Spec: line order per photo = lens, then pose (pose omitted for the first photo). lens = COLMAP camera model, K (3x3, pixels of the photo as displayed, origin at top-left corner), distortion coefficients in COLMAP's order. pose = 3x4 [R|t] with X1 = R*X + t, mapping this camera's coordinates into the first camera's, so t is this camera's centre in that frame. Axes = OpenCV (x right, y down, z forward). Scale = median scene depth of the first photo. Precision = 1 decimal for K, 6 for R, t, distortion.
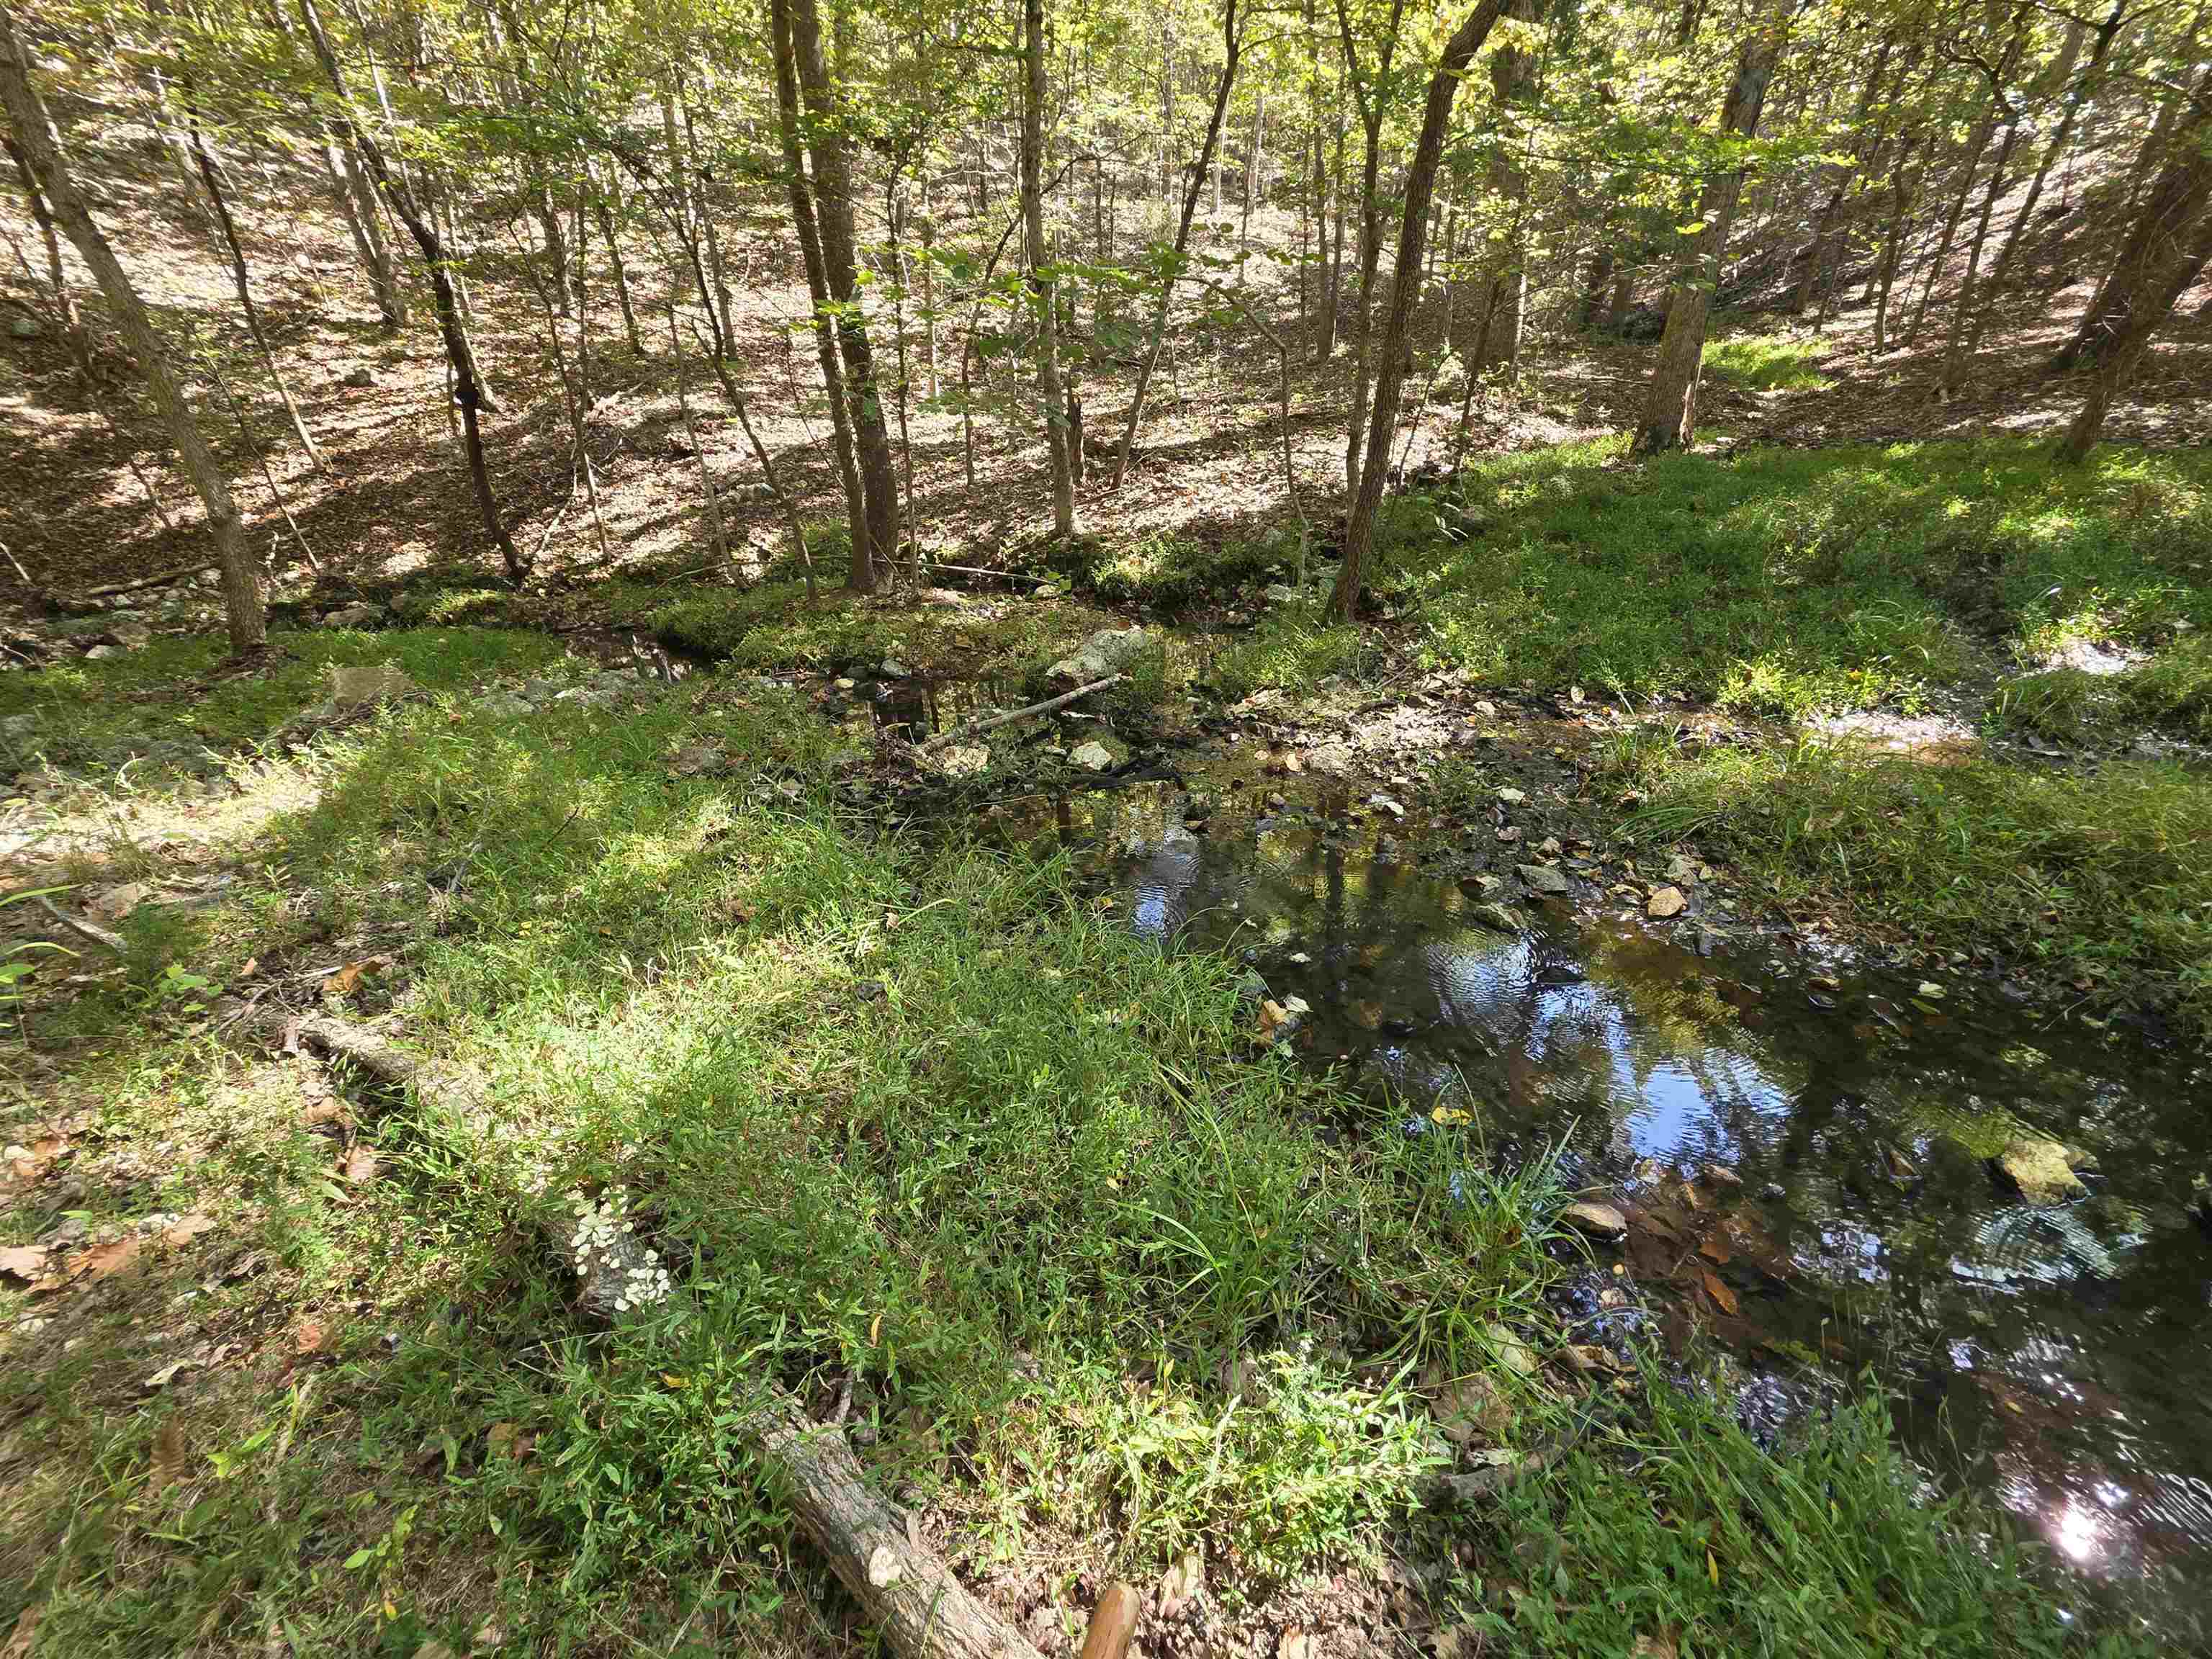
lens RADIAL K [[902.4, 0, 1108.1], [0, 902.4, 815.9], [0, 0, 1]] dist [-0.002617, 0.000016]
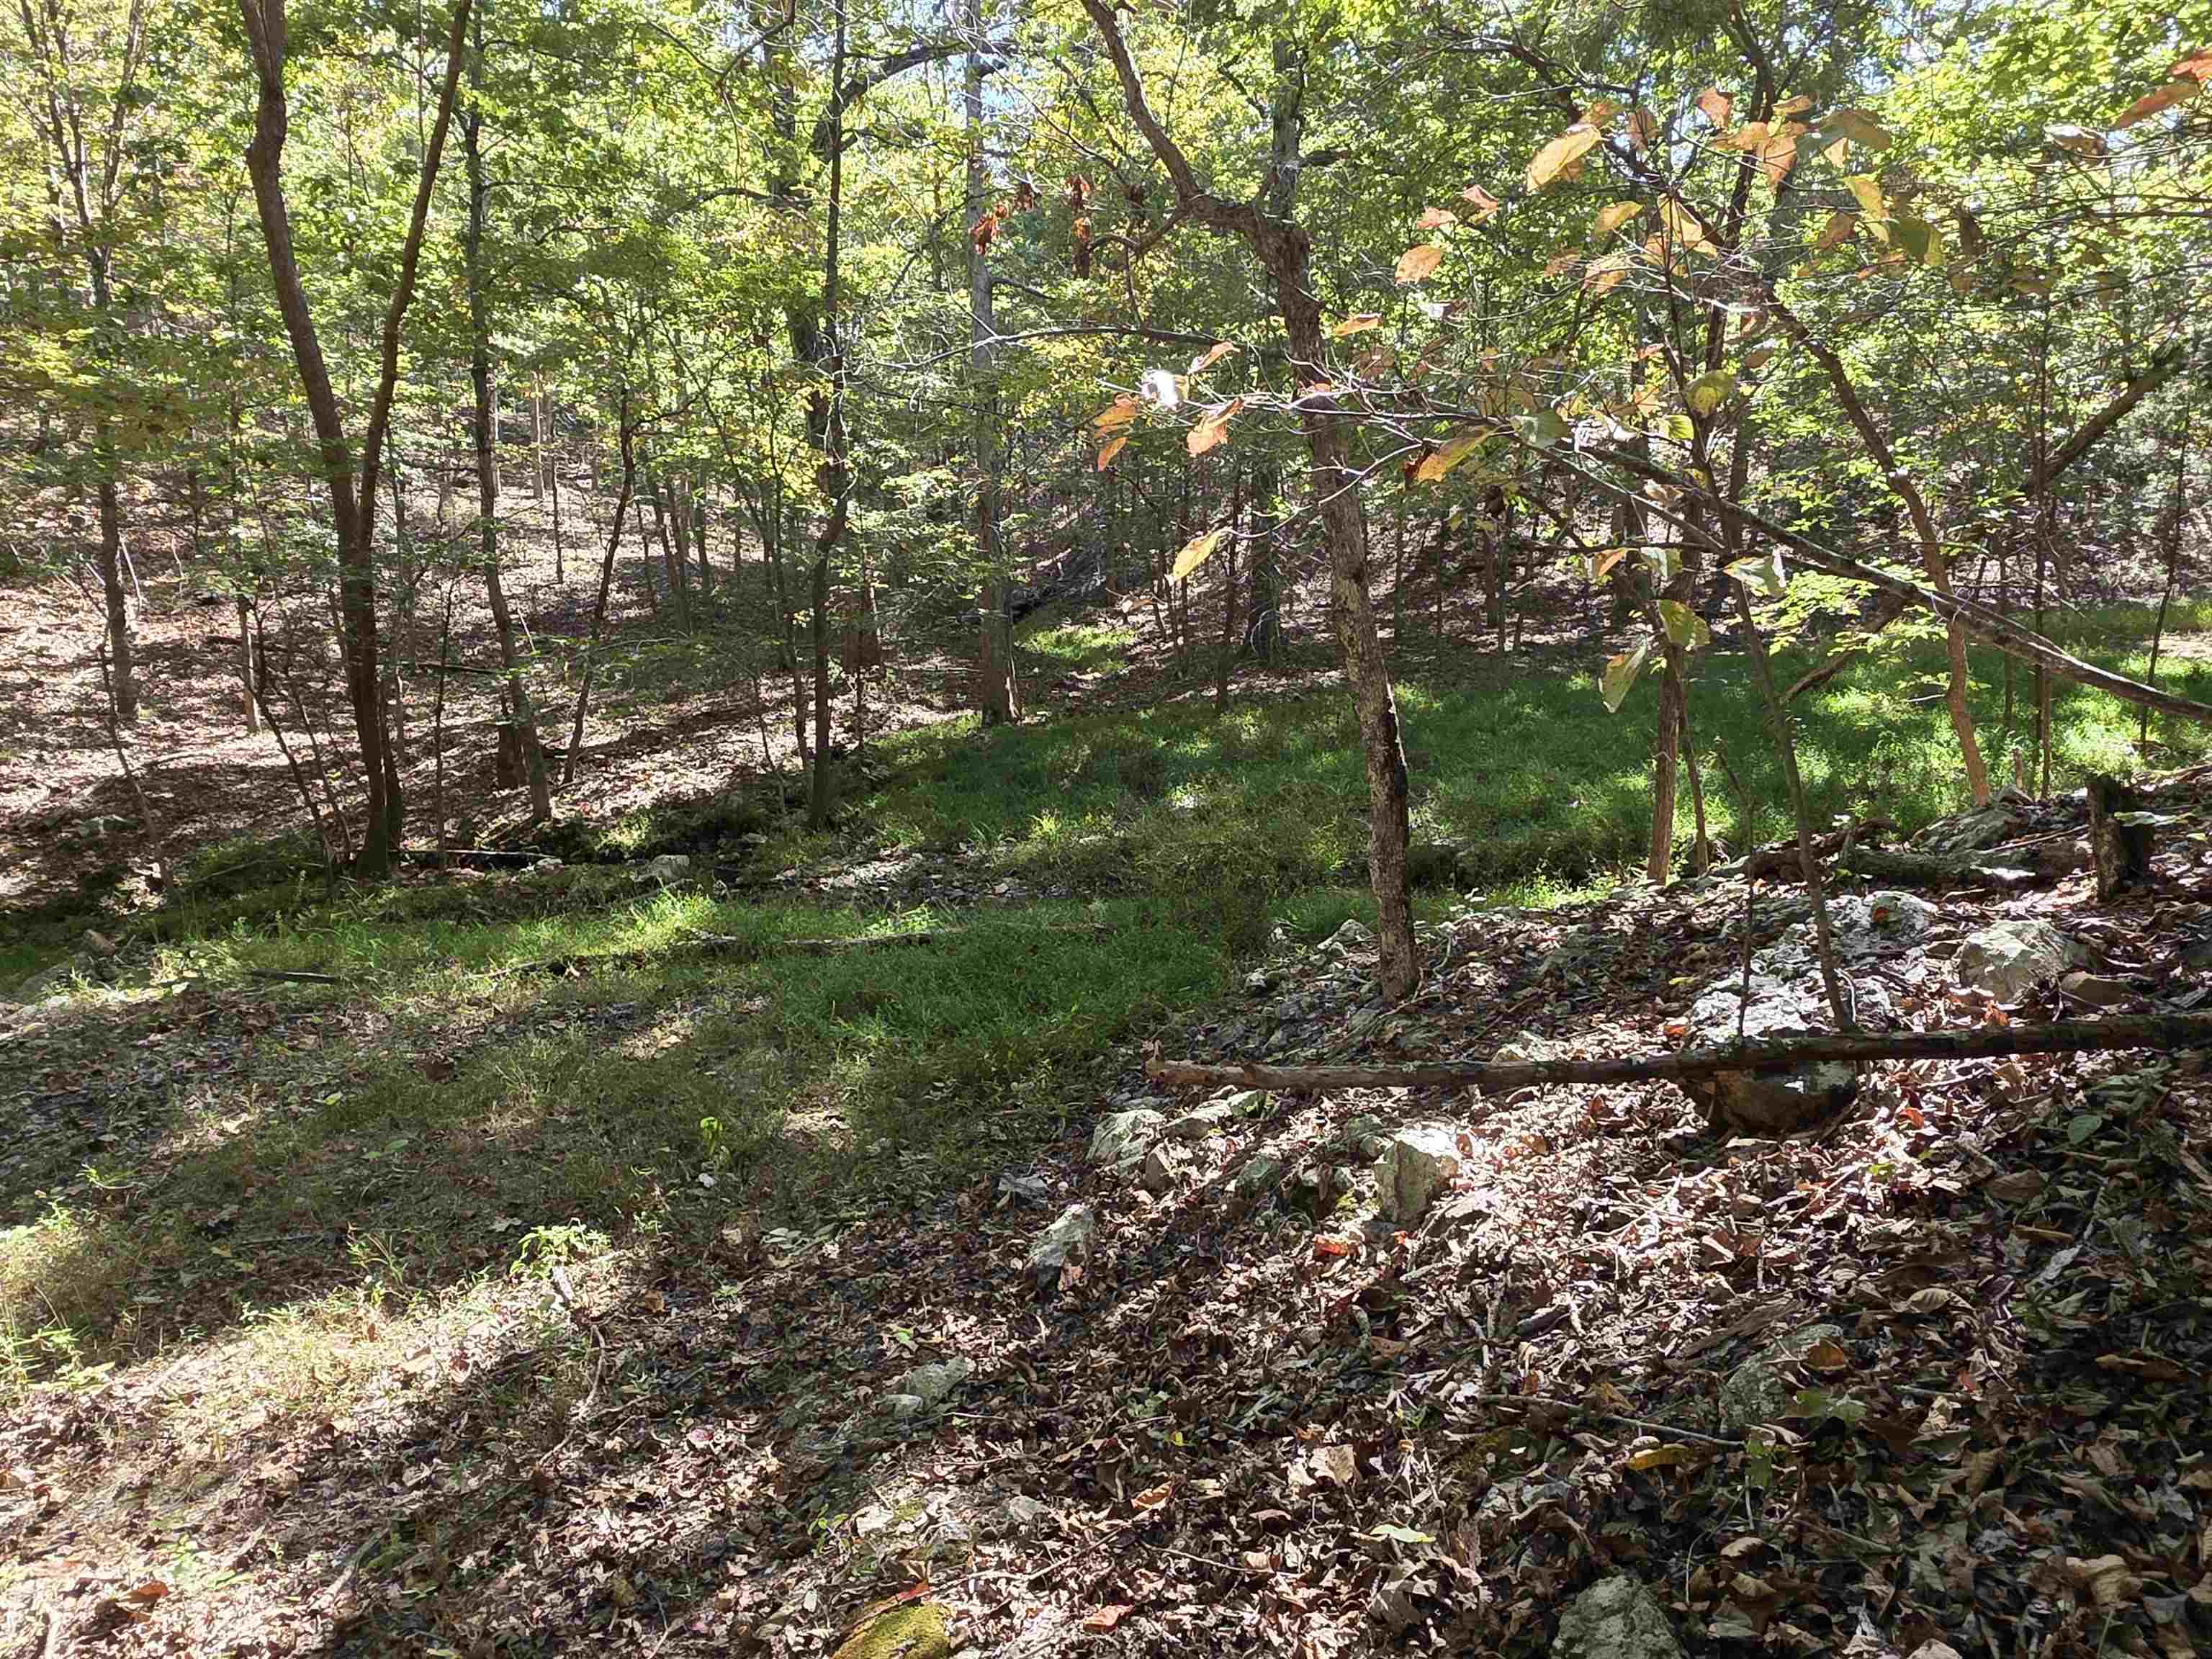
lens RADIAL K [[1355.9, 0, 1103.0], [0, 1355.9, 828.8], [0, 0, 1]] dist [0.000011, 0.000296]
pose [[0.851601, -0.094693, 0.515566, -0.228116], [0.257047, 0.932615, -0.253292, 0.212363], [-0.456840, 0.348229, 0.818556, -0.486174]]
